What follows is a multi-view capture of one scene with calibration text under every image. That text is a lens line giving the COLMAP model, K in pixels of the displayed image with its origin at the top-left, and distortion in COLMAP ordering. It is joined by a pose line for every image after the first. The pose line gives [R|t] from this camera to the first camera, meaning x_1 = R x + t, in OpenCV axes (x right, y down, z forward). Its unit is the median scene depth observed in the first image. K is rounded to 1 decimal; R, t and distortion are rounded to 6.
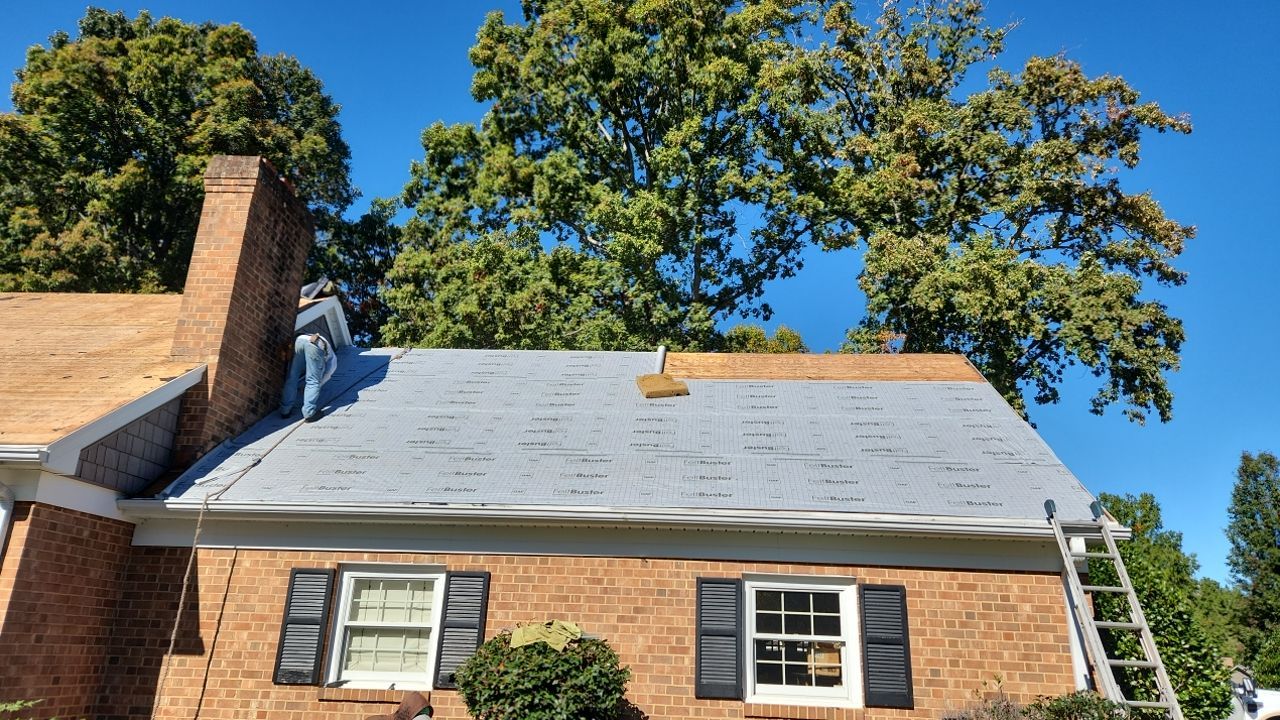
lens RADIAL K [[872.6, 0, 652.1], [0, 872.6, 350.3], [0, 0, 1]] dist [0.077926, -0.056429]
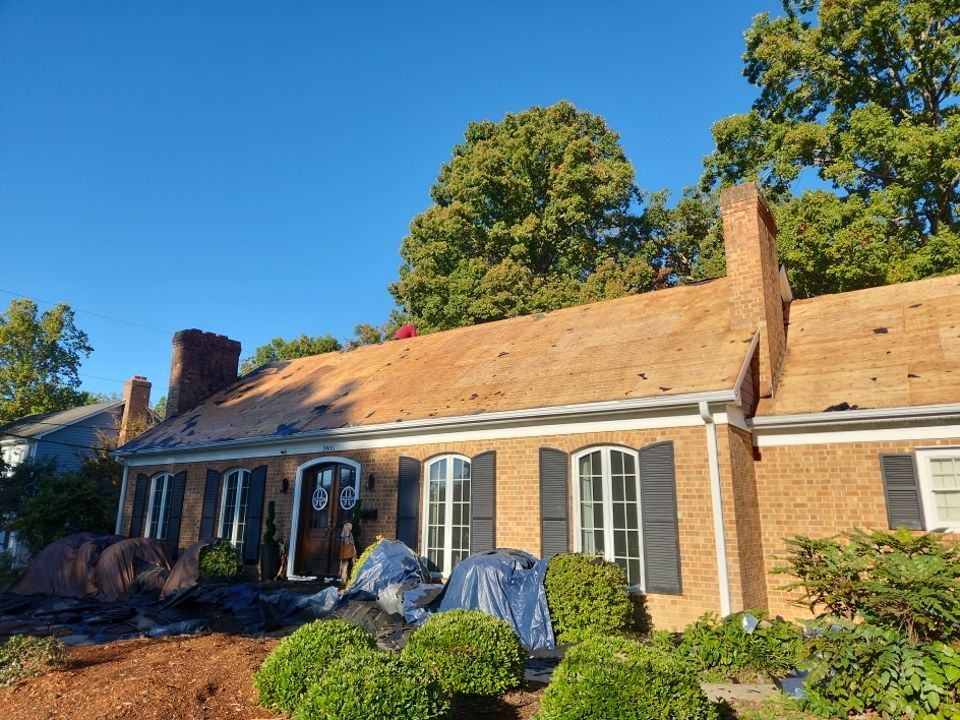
lens RADIAL K [[657.5, 0, 479.9], [0, 657.5, 360.4], [0, 0, 1]] dist [0.082126, -0.072684]
pose [[0.850592, -0.147408, -0.504742, -0.394671], [0.191907, 0.980716, 0.036988, -0.071698], [0.489557, -0.128325, 0.862477, -0.252161]]
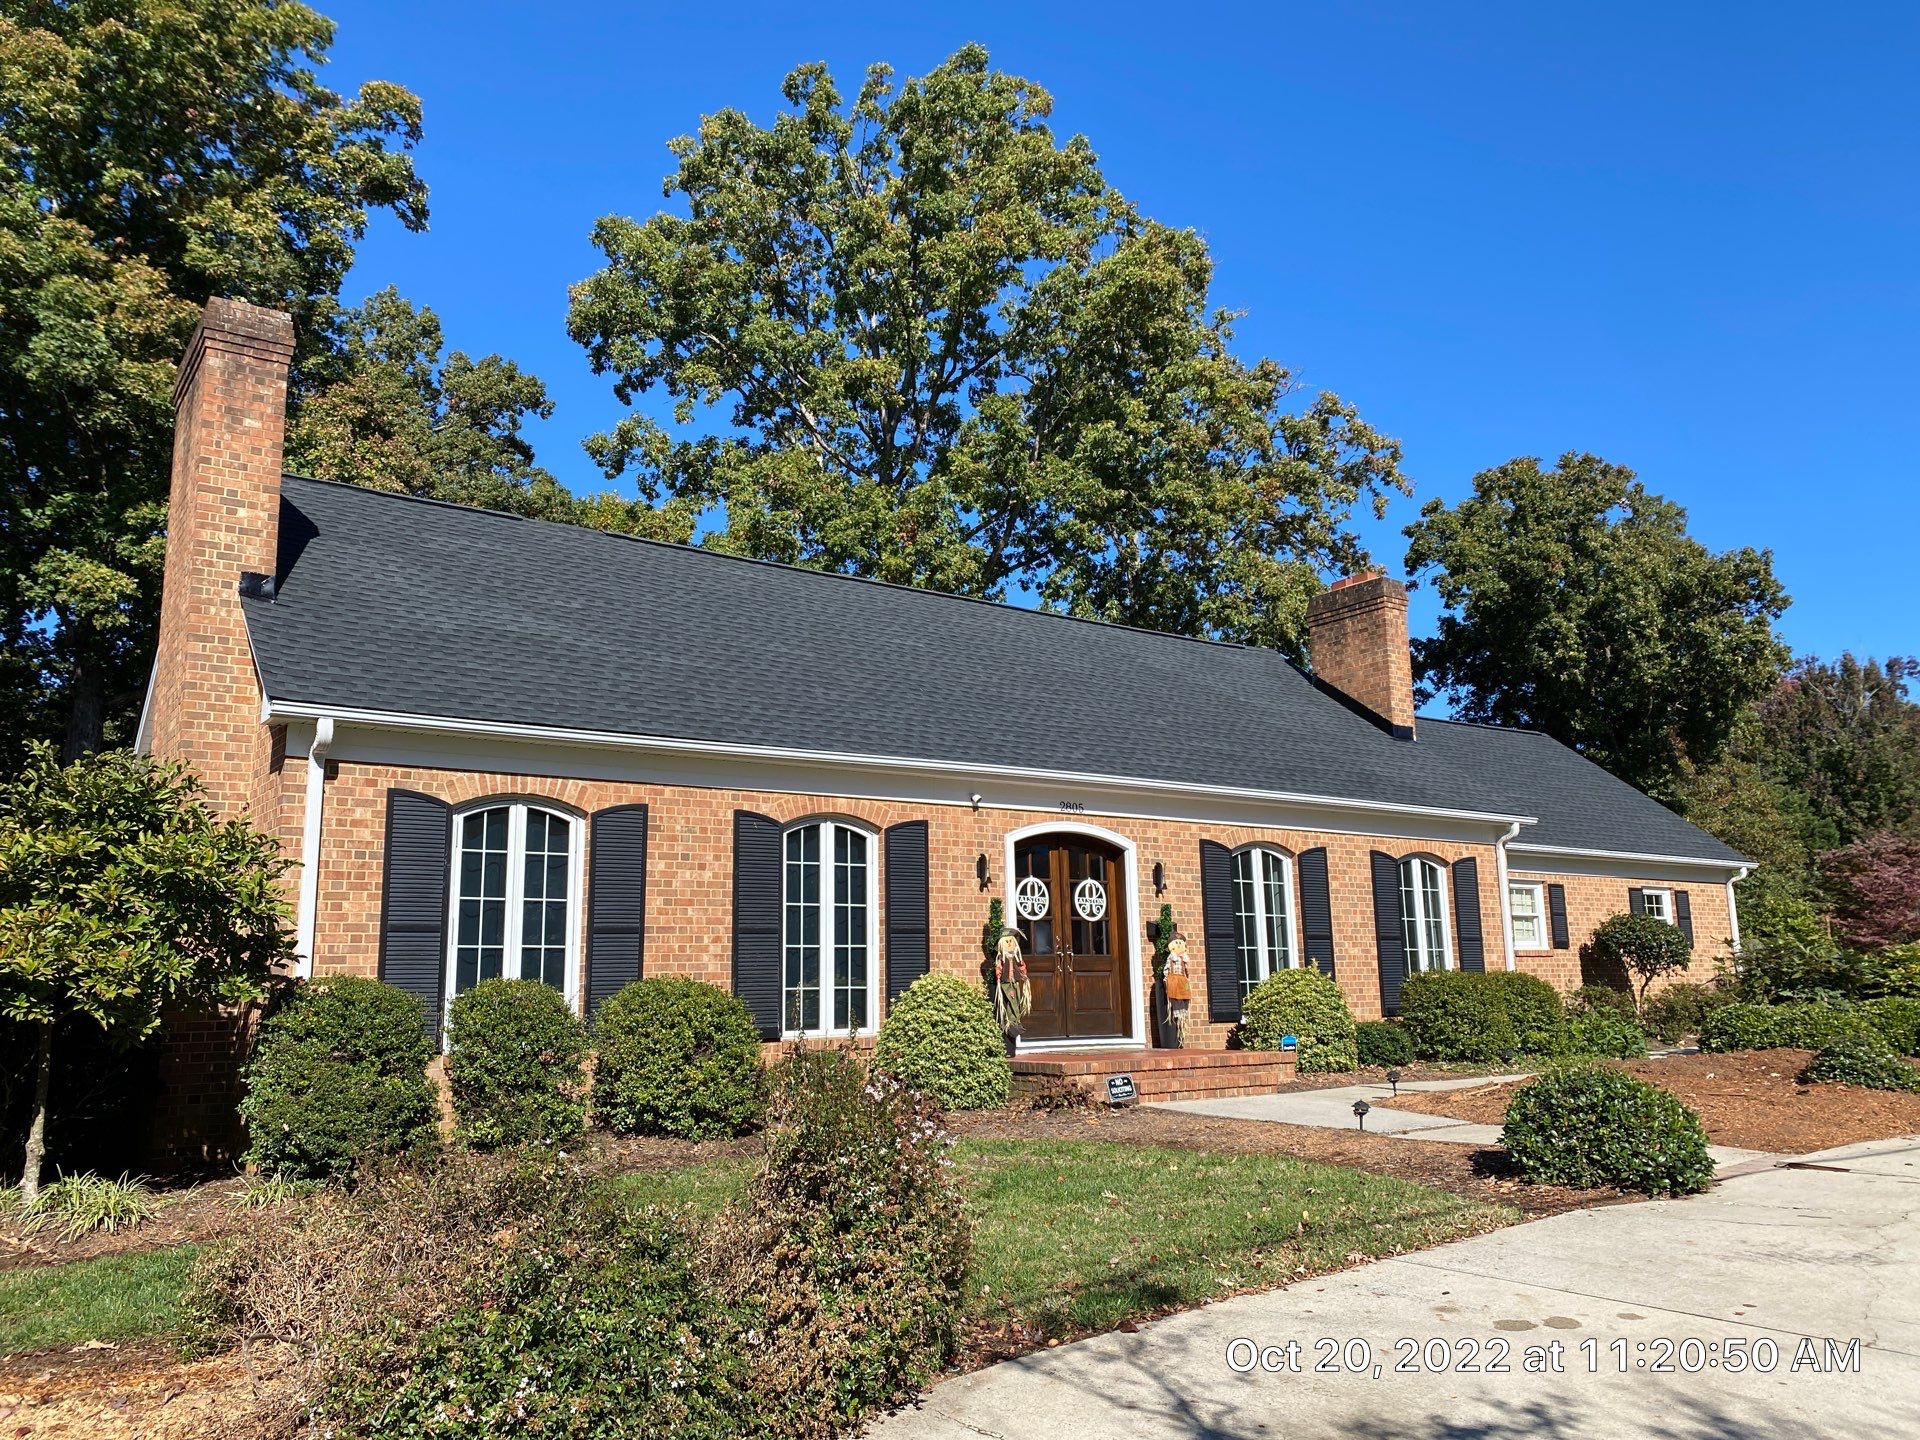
lens RADIAL K [[1298.4, 0, 877.8], [0, 1298.4, 683.2], [0, 0, 1]] dist [0.047180, -0.030371]
pose [[0.809649, 0.084114, 0.580856, -2.851477], [-0.170632, 0.980664, 0.095832, -0.154927], [-0.561563, -0.176703, 0.808346, -0.274854]]
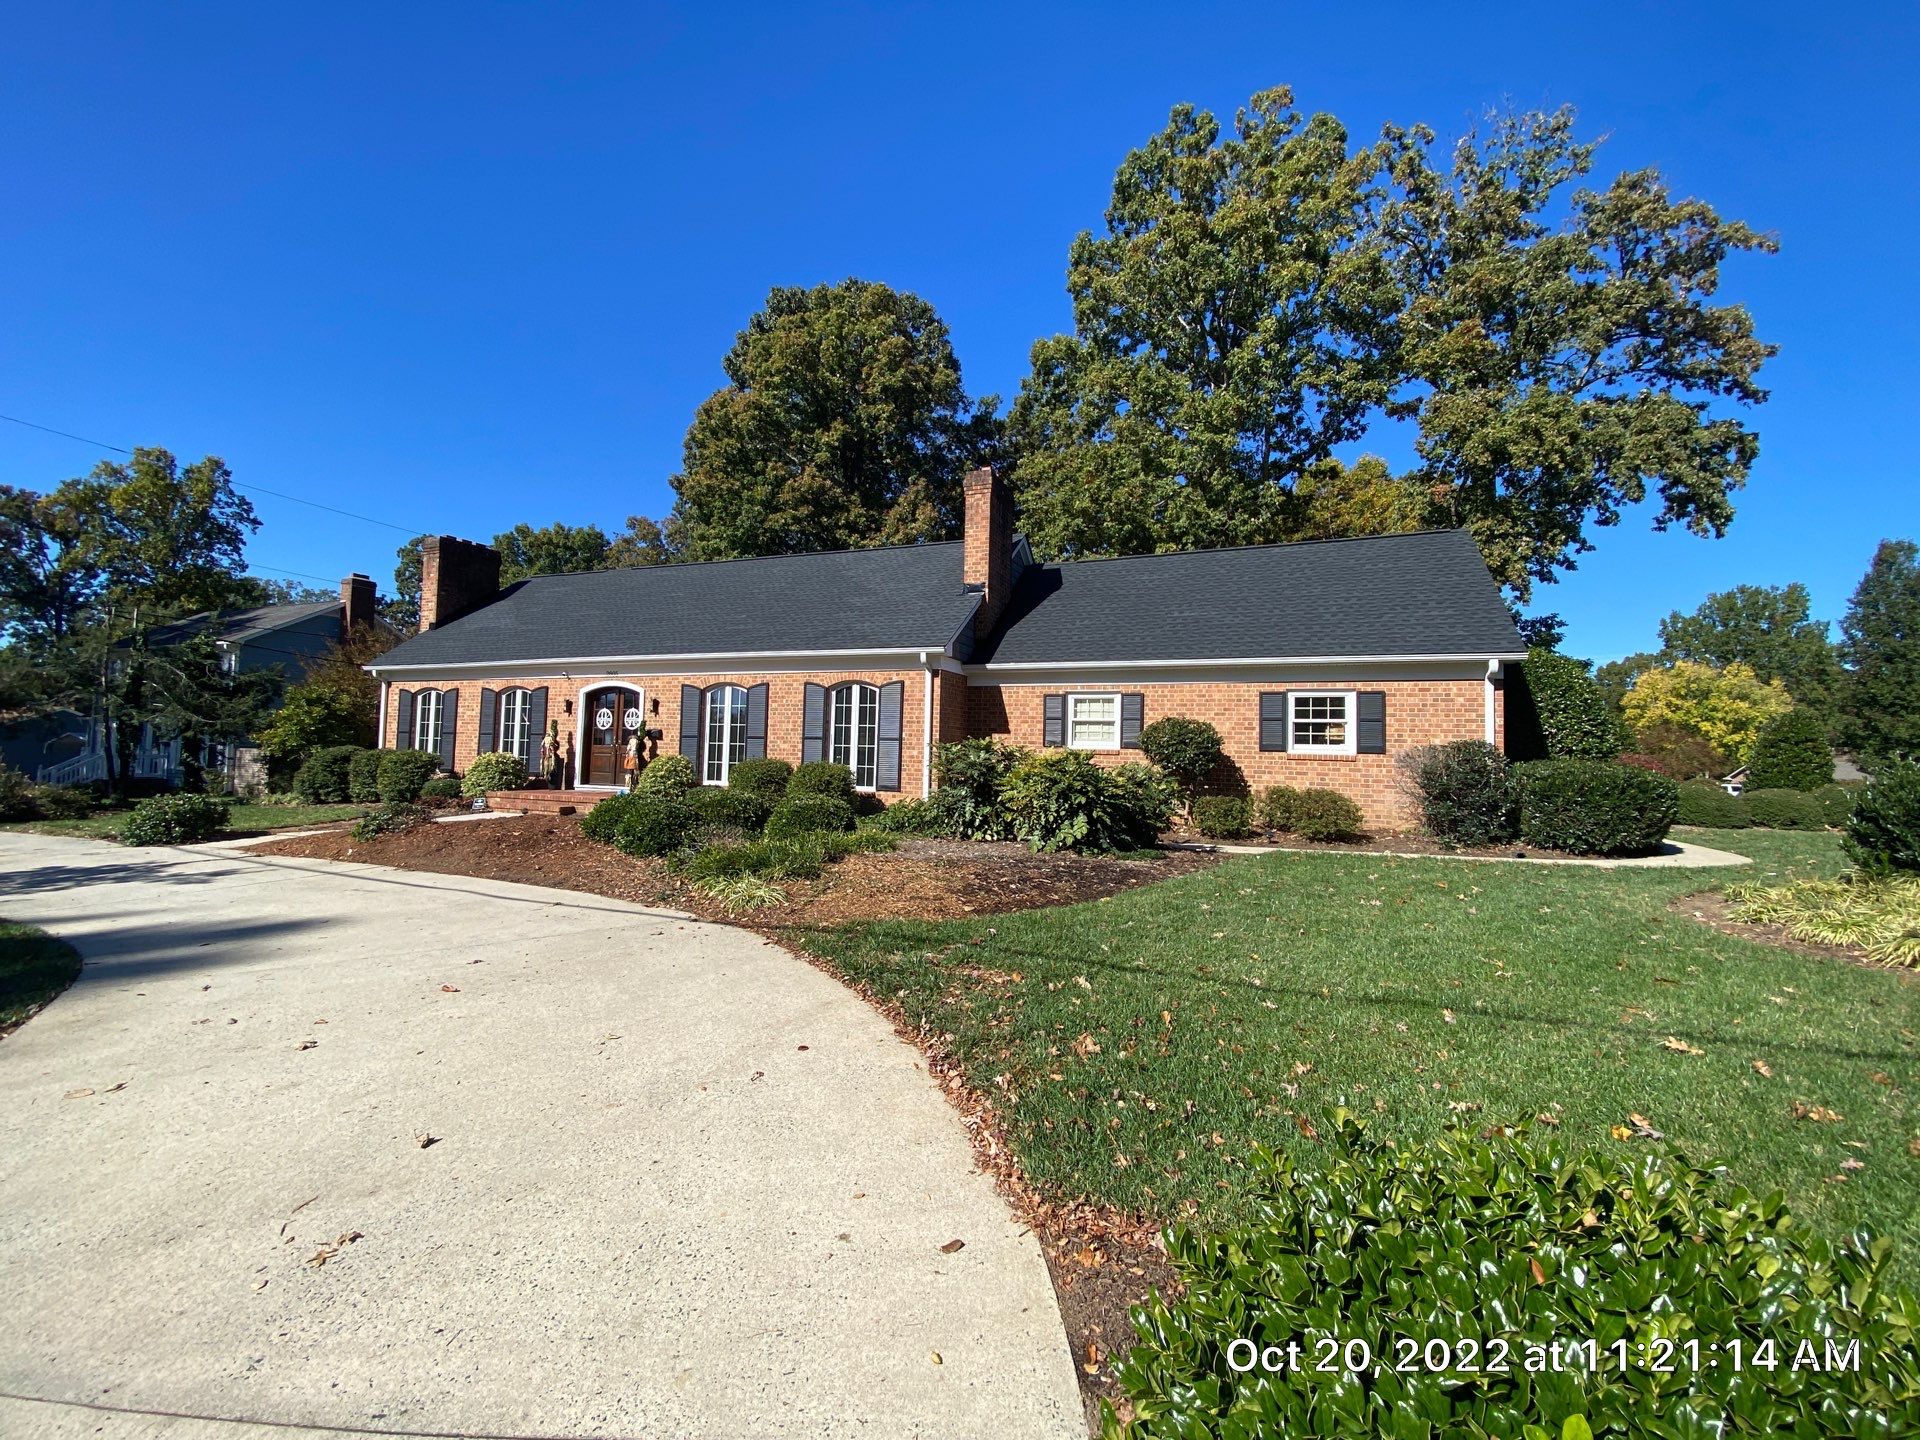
lens RADIAL K [[791.0, 0, 958.9], [0, 791.0, 706.5], [0, 0, 1]] dist [0.027789, -0.007808]
pose [[0.943205, -0.033123, -0.330555, 0.005192], [0.117852, 0.963664, 0.239714, -0.187487], [0.310604, -0.265056, 0.912836, -0.735626]]
